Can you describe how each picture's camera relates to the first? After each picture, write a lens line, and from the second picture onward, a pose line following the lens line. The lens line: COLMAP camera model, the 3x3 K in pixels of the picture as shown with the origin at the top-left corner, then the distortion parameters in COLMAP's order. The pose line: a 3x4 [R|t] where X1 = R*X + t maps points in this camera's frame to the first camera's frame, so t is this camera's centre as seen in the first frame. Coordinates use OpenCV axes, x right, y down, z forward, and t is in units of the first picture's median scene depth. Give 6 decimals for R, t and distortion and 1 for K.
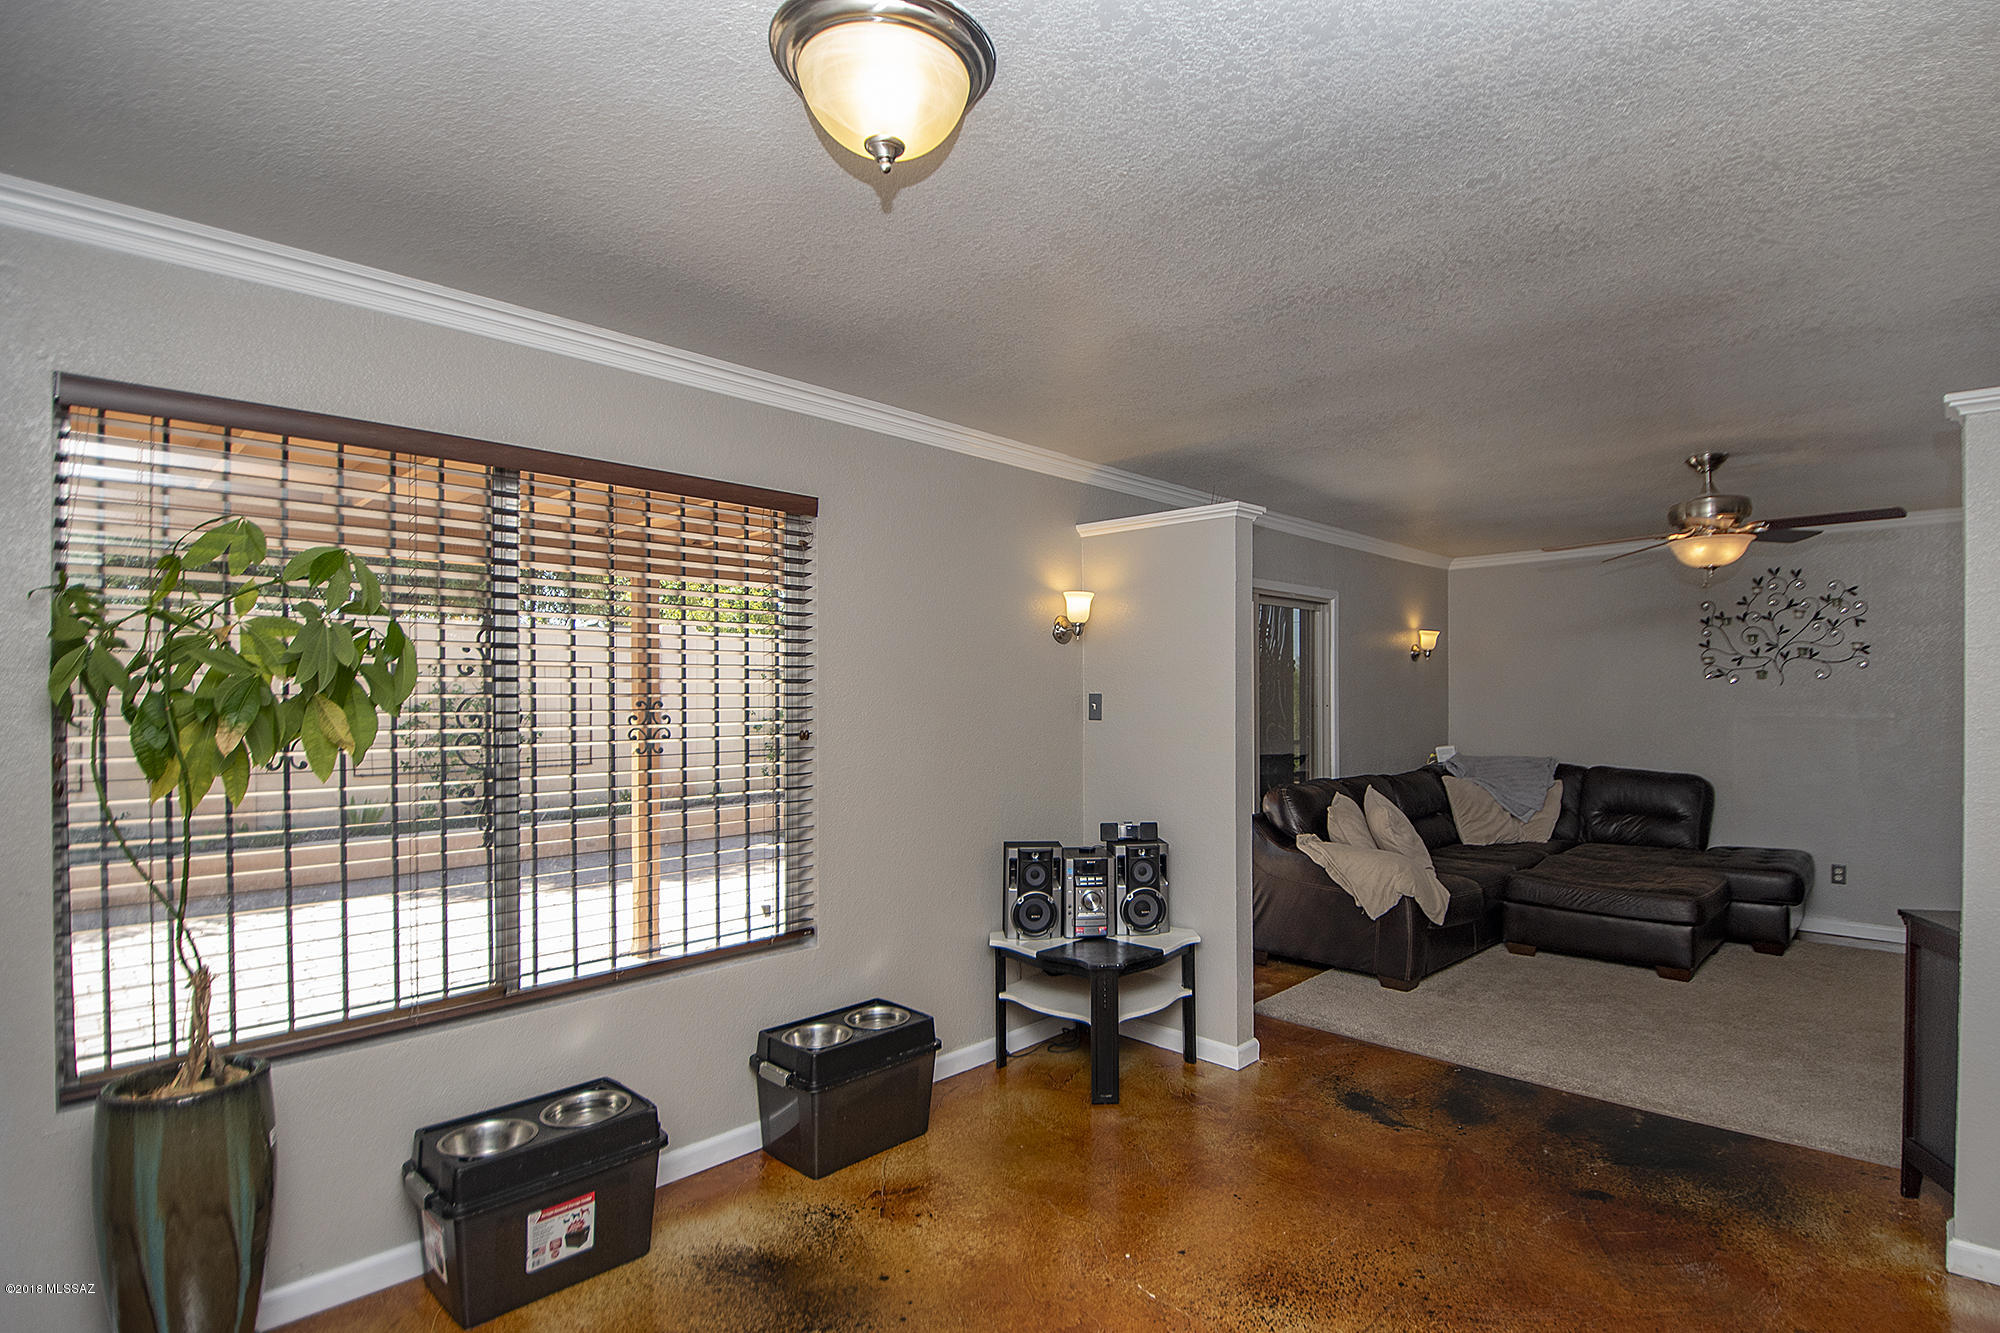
lens RADIAL K [[1020.9, 0, 1062.7], [0, 1020.9, 695.0], [0, 0, 1]] dist [-0.000678, -0.001360]
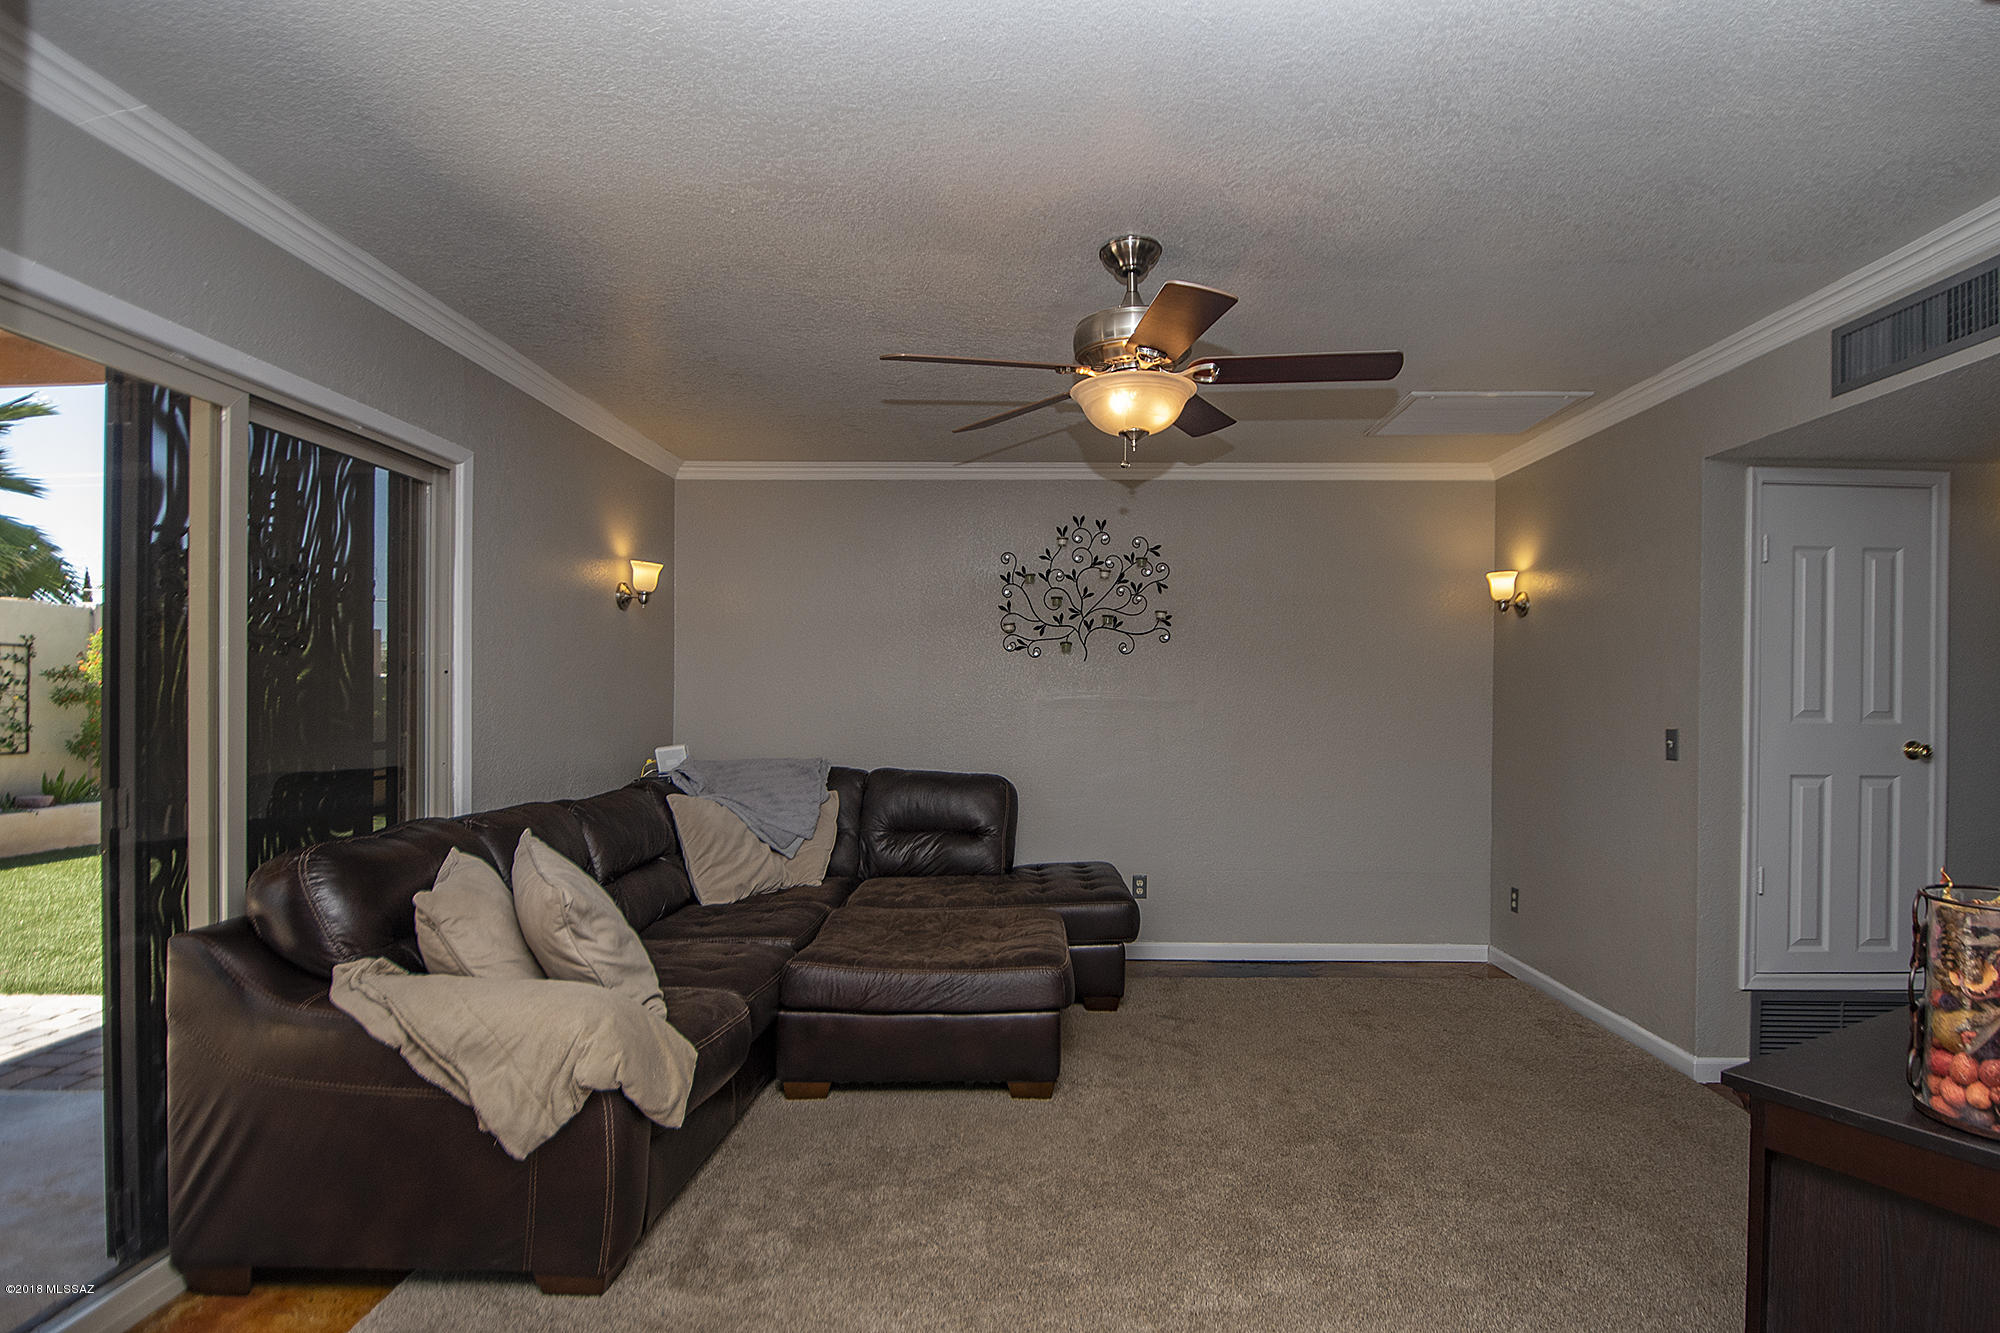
lens RADIAL K [[1020.9, 0, 1062.7], [0, 1020.9, 695.0], [0, 0, 1]] dist [-0.000678, -0.001360]
pose [[0.737659, 0.007088, 0.675136, 0.142873], [-0.005825, 0.999974, -0.004133, 0.022063], [-0.675148, -0.000884, 0.737681, 0.417643]]
